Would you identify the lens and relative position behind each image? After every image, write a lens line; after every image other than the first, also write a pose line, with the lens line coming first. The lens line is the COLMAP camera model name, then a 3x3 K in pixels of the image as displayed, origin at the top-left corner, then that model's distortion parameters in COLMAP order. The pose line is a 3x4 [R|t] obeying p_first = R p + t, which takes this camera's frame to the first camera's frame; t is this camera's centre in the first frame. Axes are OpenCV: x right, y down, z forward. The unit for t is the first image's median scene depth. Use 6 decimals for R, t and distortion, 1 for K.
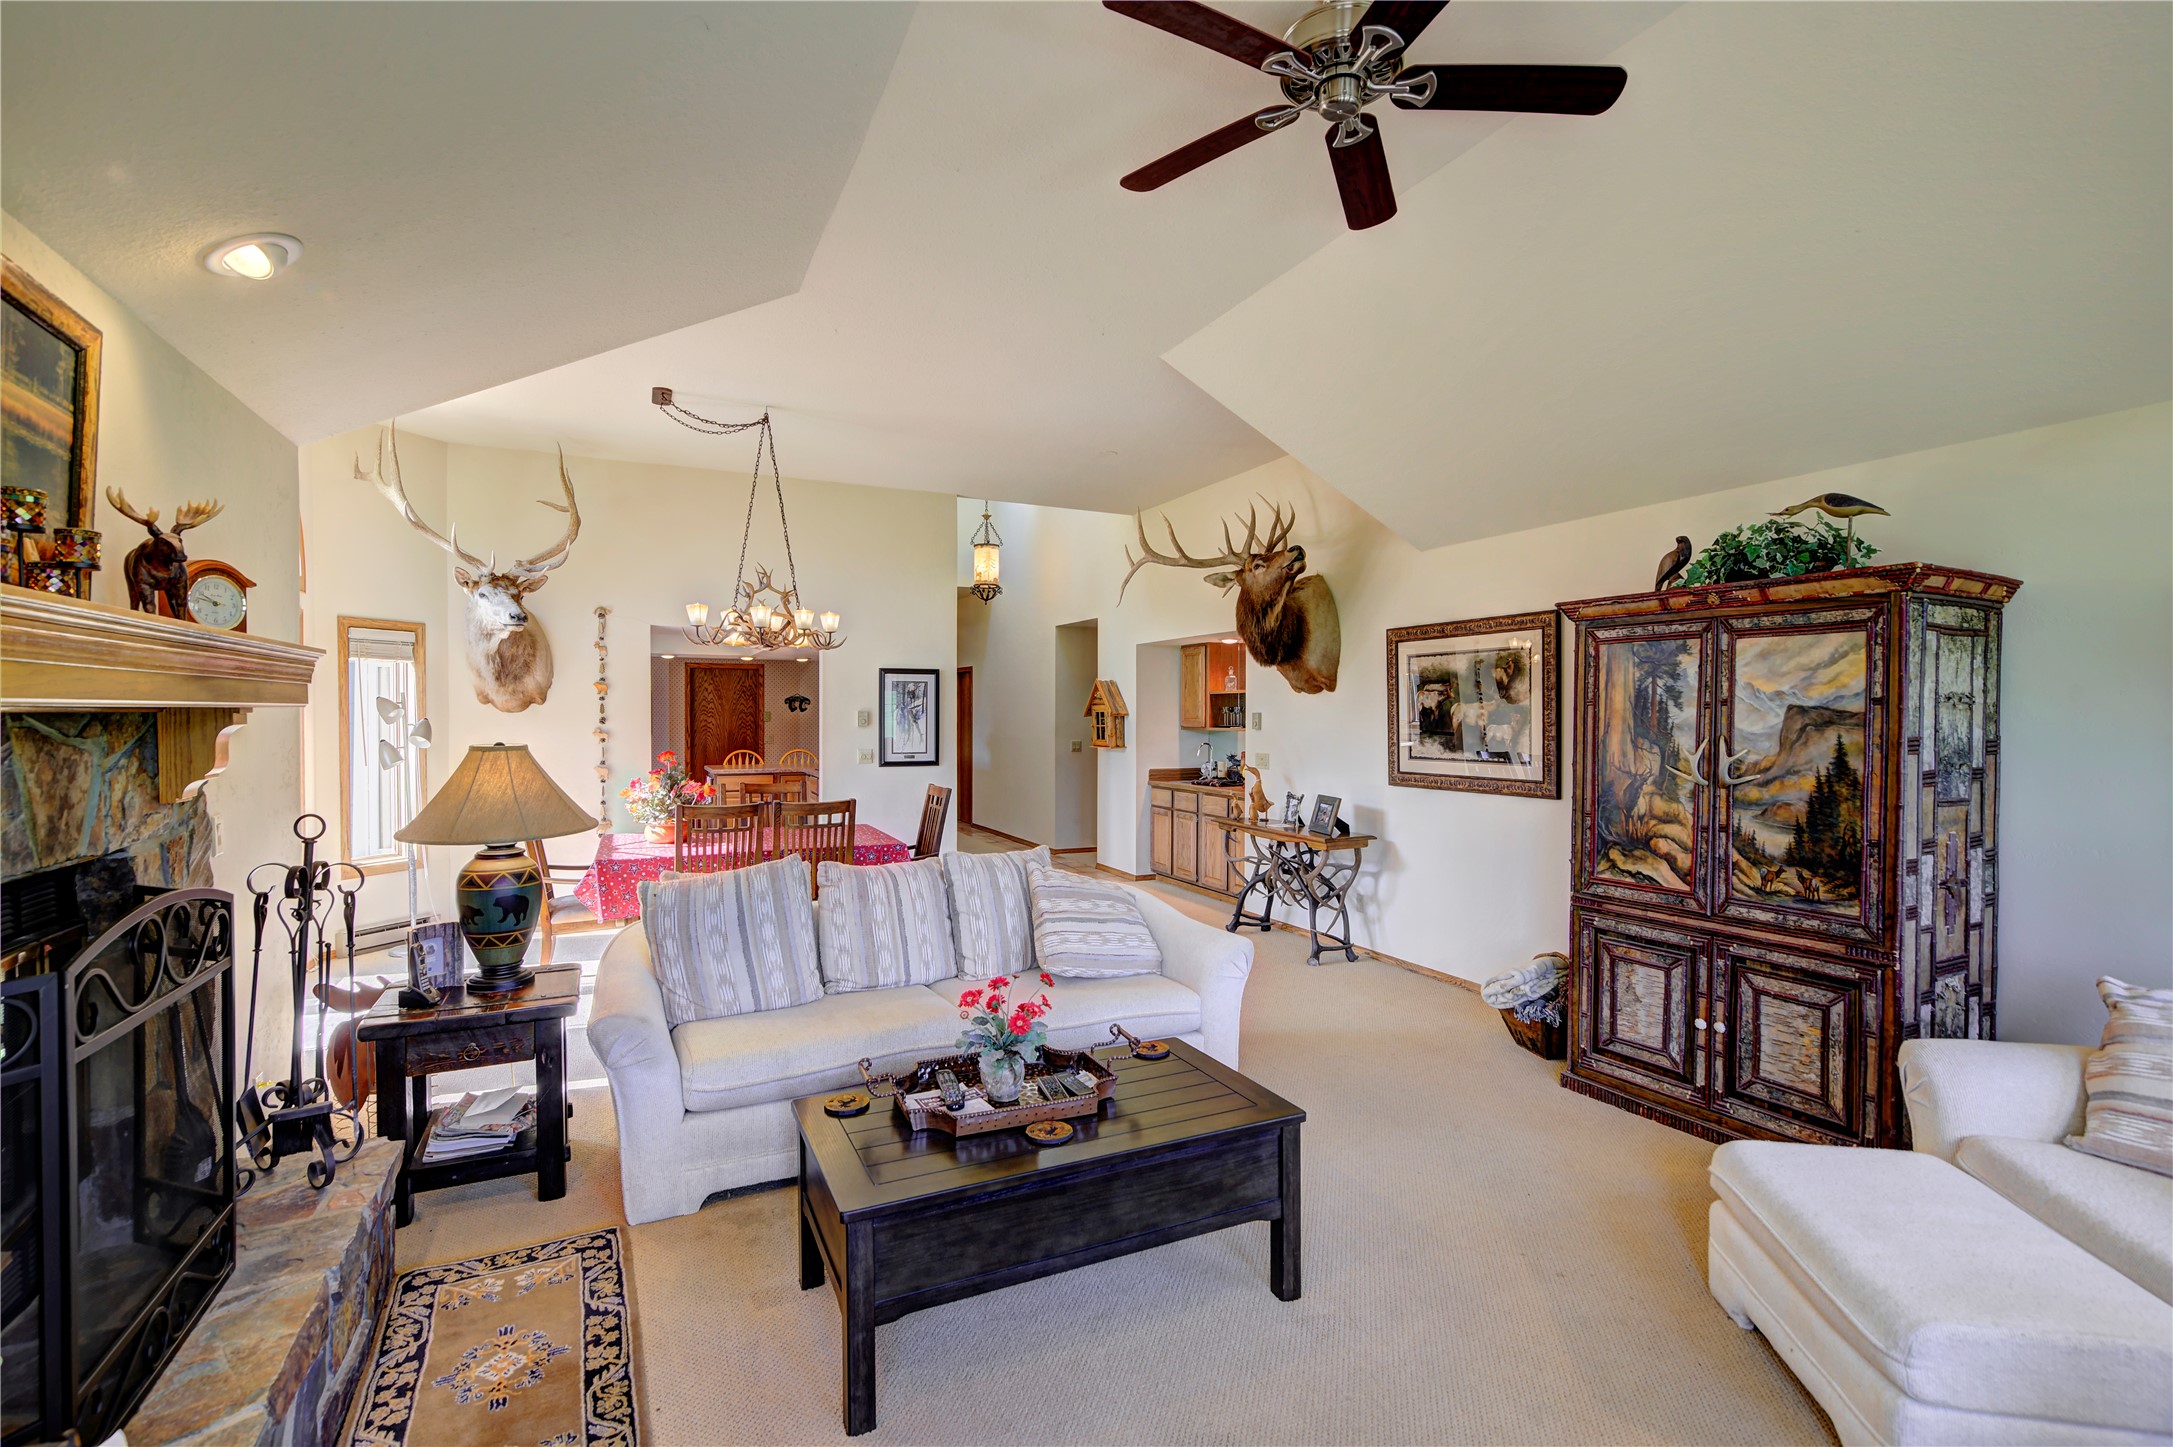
lens RADIAL K [[992.9, 0, 1086.5], [0, 992.9, 723.5], [0, 0, 1]] dist [-0.002579, 0.000768]
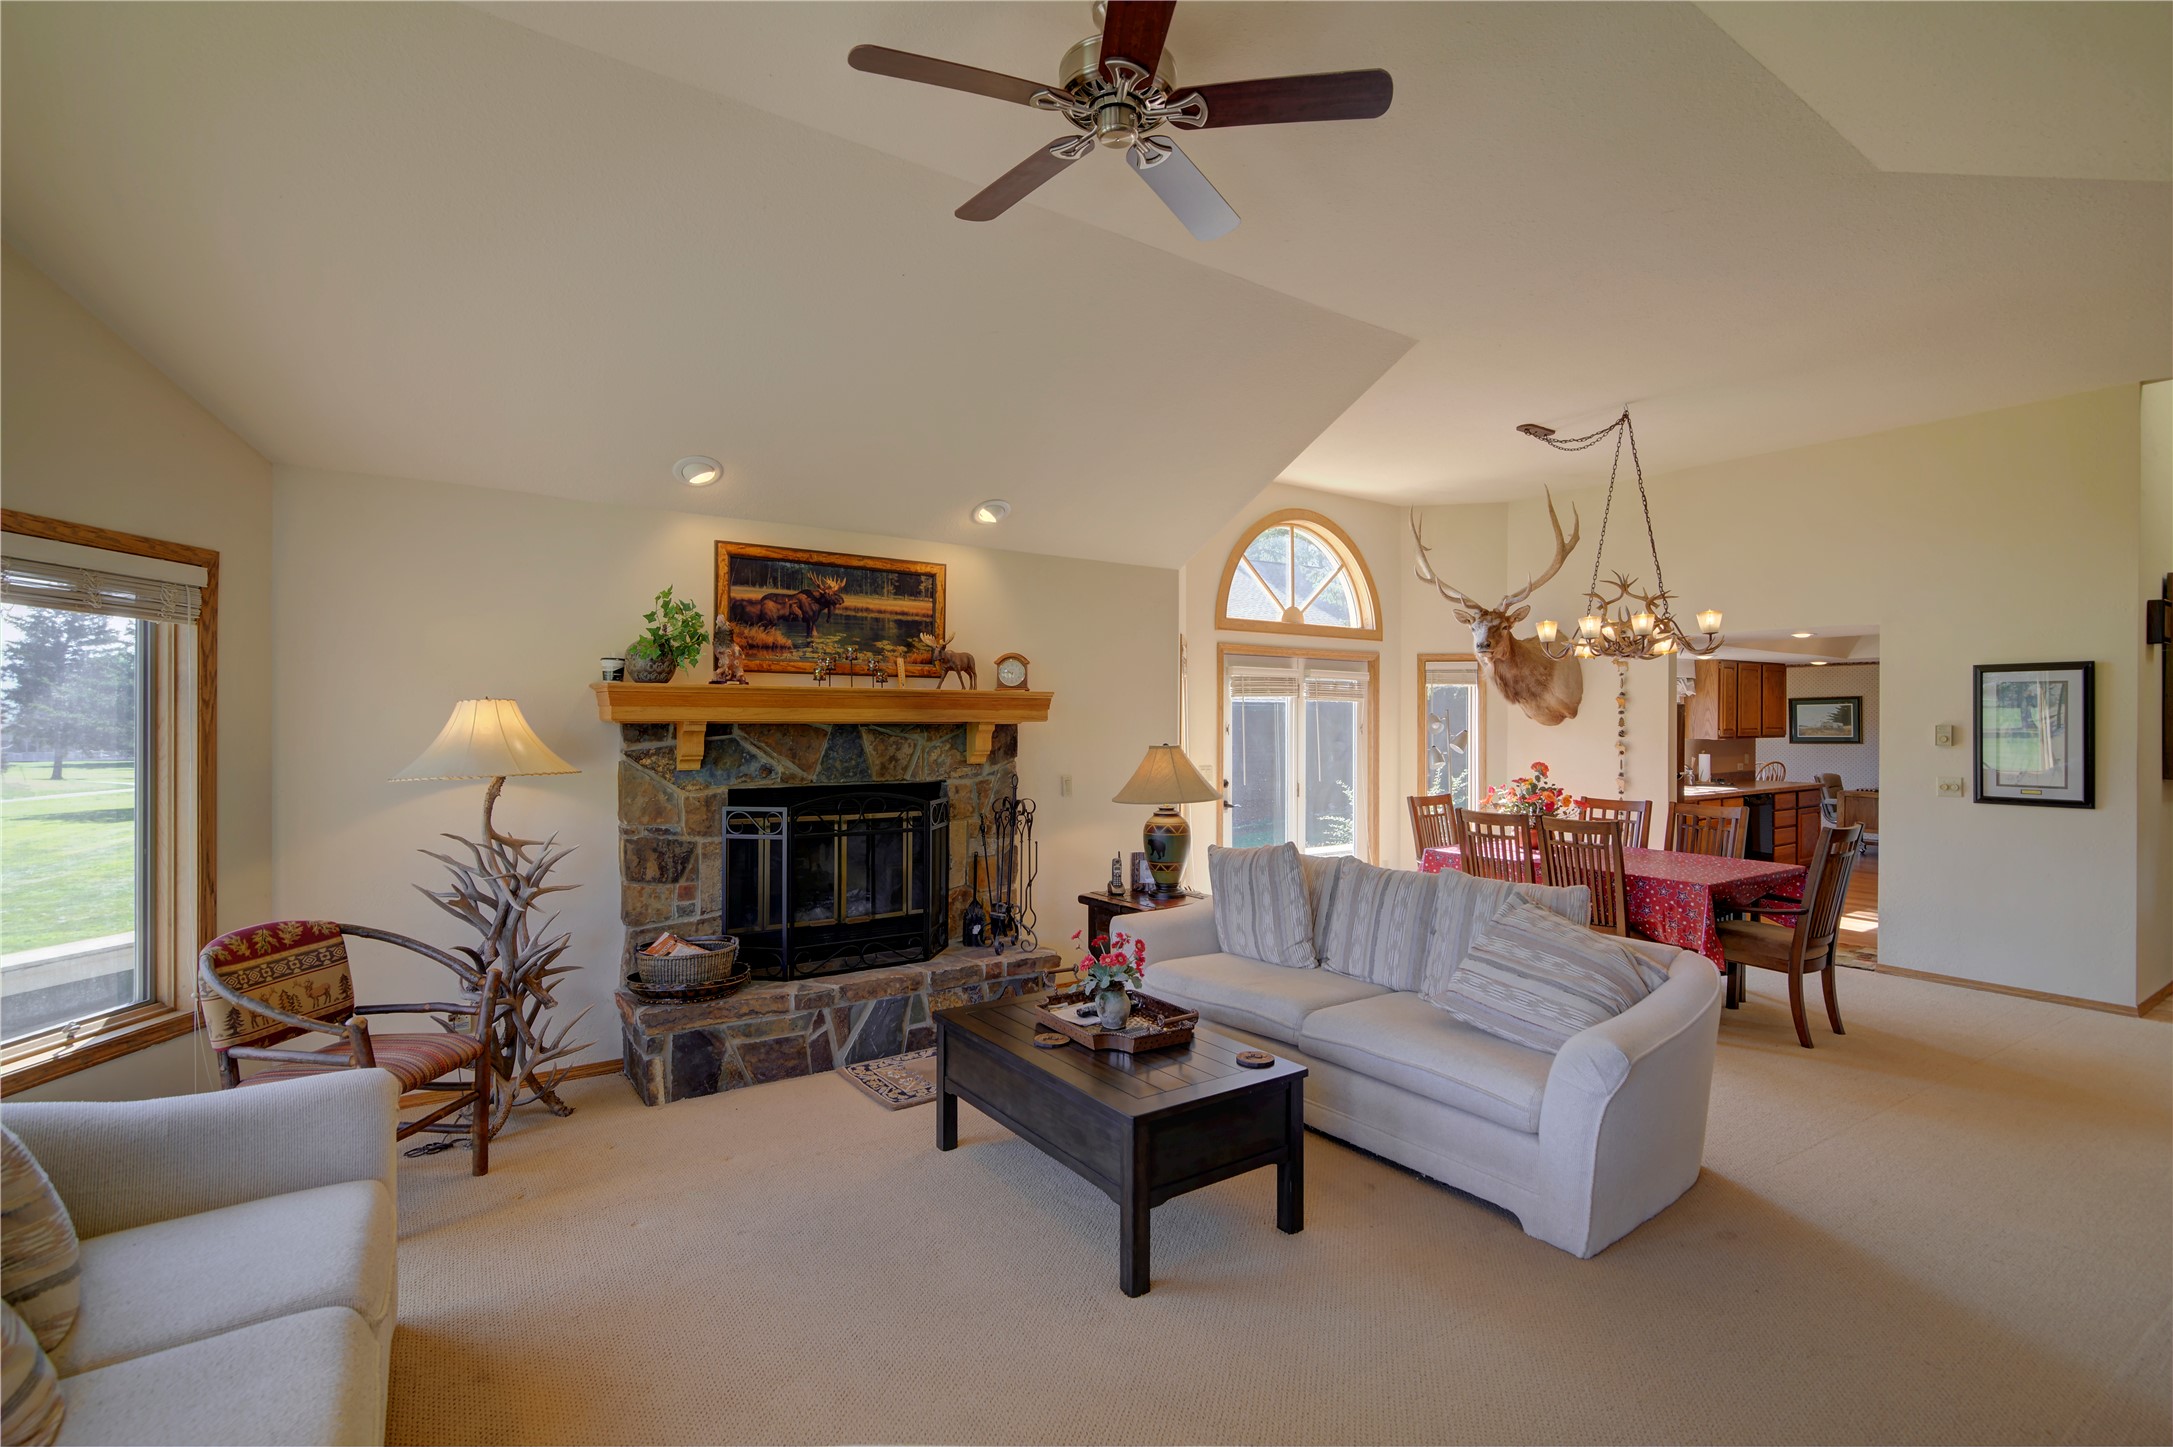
lens RADIAL K [[992.9, 0, 1086.5], [0, 992.9, 723.5], [0, 0, 1]] dist [-0.002579, 0.000768]
pose [[0.168341, -0.001630, -0.985727, 0.846498], [-0.013639, 0.999899, -0.003983, -0.003989], [0.985634, 0.014115, 0.168302, 0.541195]]
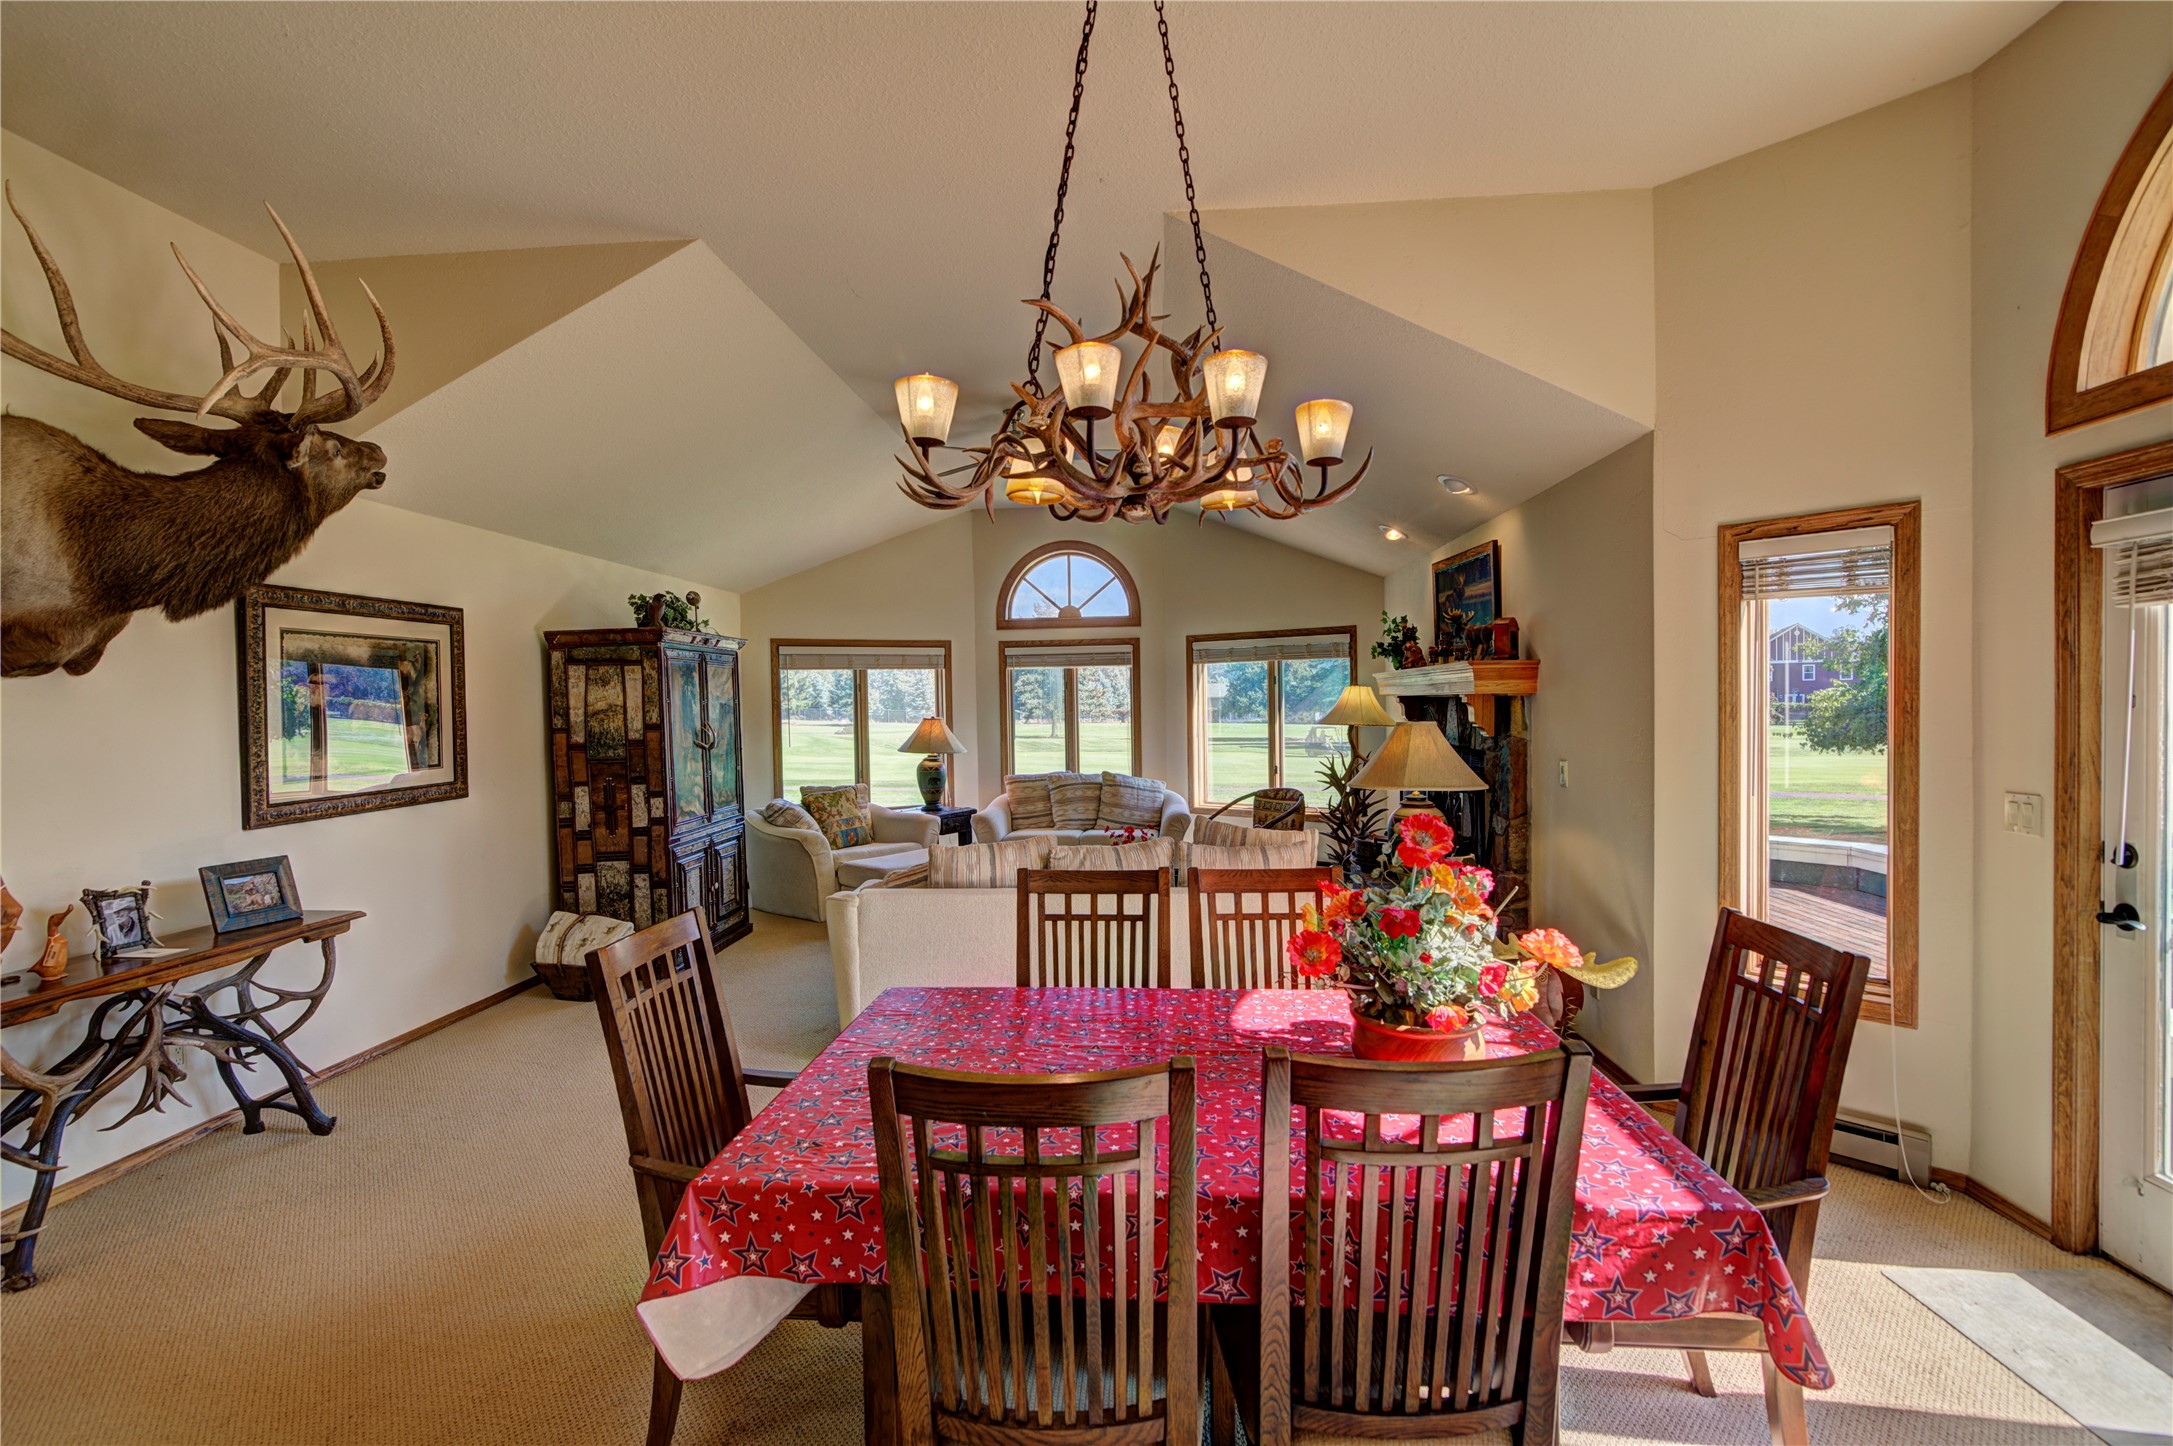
lens RADIAL K [[992.9, 0, 1086.5], [0, 992.9, 723.0], [0, 0, 1]] dist [-0.002579, 0.000768]
pose [[-0.872039, 0.001401, 0.489434, -0.762310], [0.019877, 0.999272, 0.032556, -0.025582], [-0.489032, 0.038119, -0.871433, 2.100850]]
